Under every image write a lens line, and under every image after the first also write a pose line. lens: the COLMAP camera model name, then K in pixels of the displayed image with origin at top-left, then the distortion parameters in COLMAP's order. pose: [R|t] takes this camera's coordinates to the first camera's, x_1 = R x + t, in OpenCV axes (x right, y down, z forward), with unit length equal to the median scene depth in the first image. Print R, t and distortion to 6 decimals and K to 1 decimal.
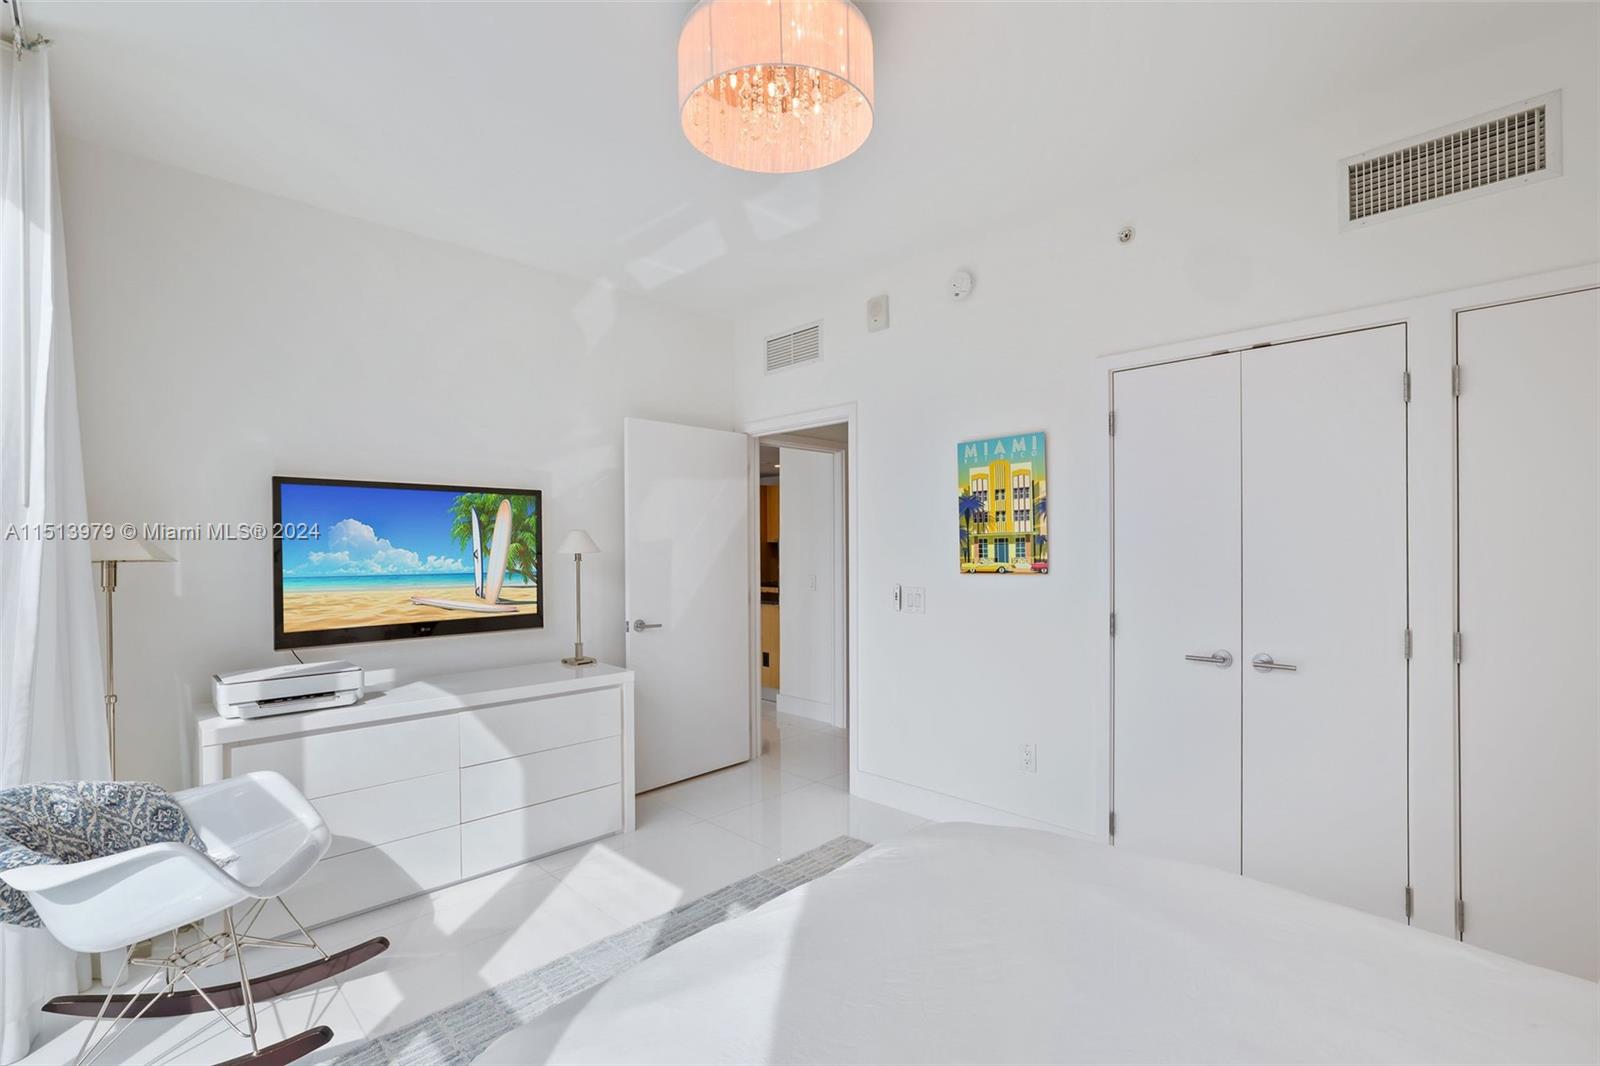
lens RADIAL K [[696.0, 0, 801.7], [0, 696.0, 547.0], [0, 0, 1]] dist [-0.020776, 0.000076]
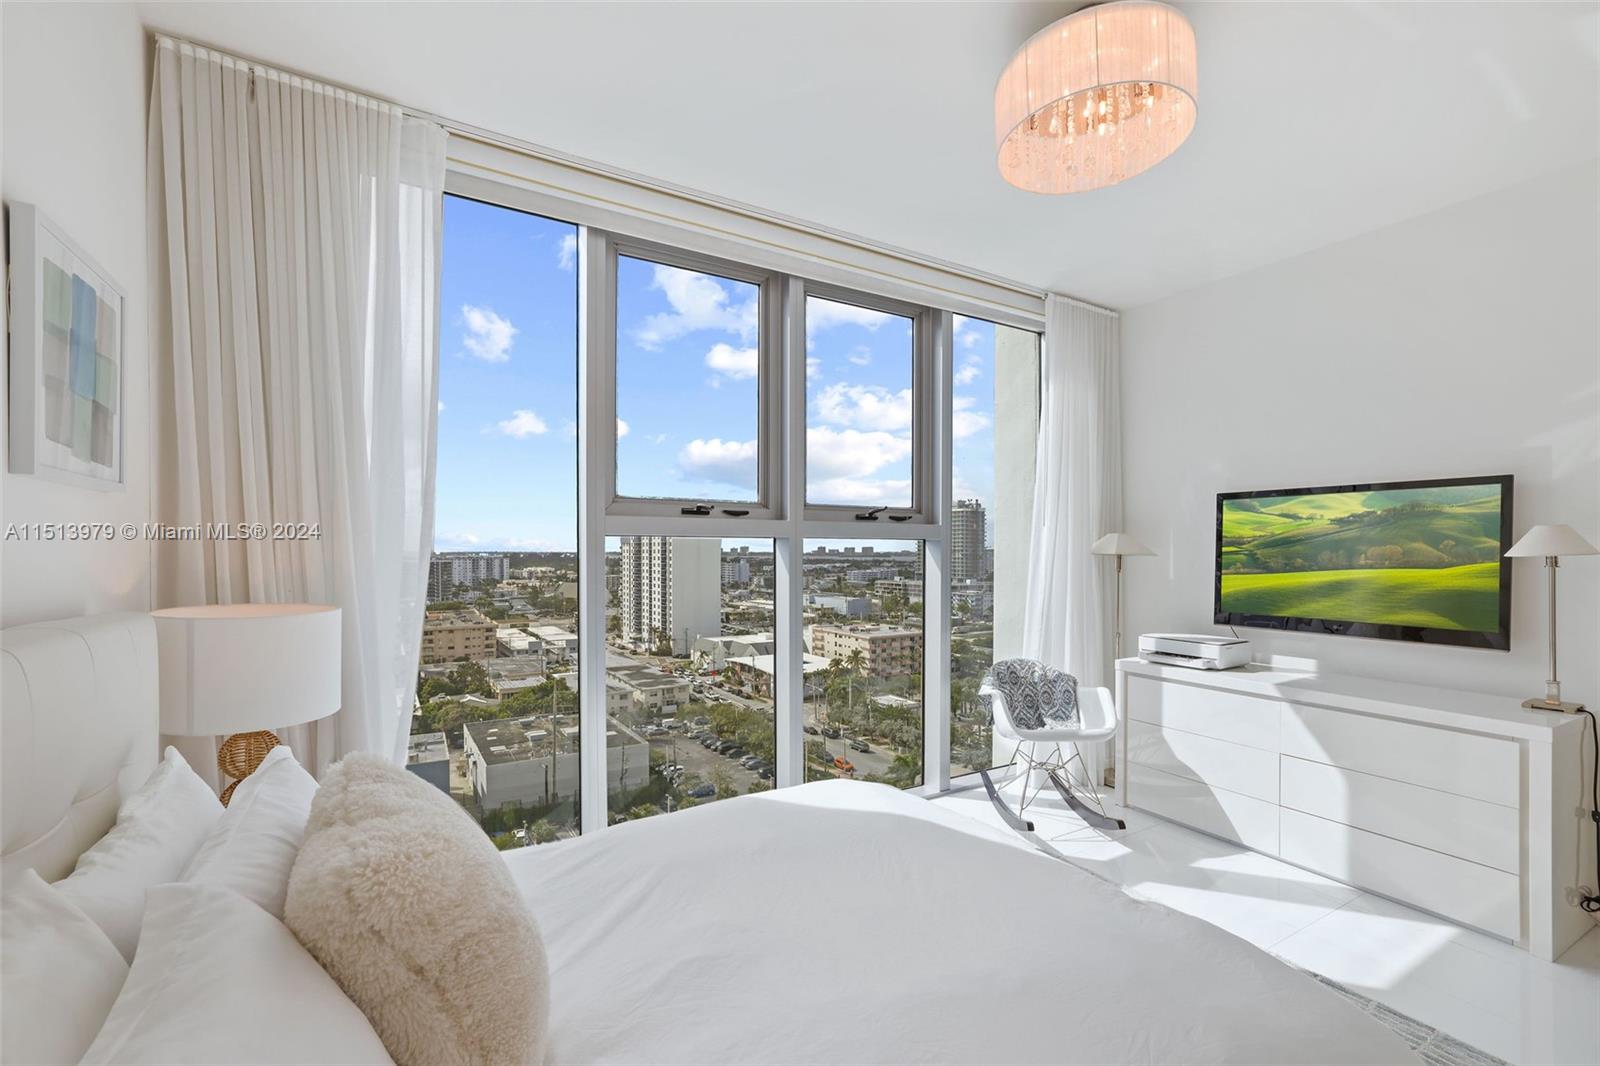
lens RADIAL K [[696.0, 0, 801.7], [0, 696.0, 547.0], [0, 0, 1]] dist [-0.020776, 0.000076]
pose [[-0.235945, 0.004376, -0.971757, 0.707407], [0.000603, 0.999990, 0.004357, -0.005545], [0.971766, 0.000442, -0.235945, 0.524942]]
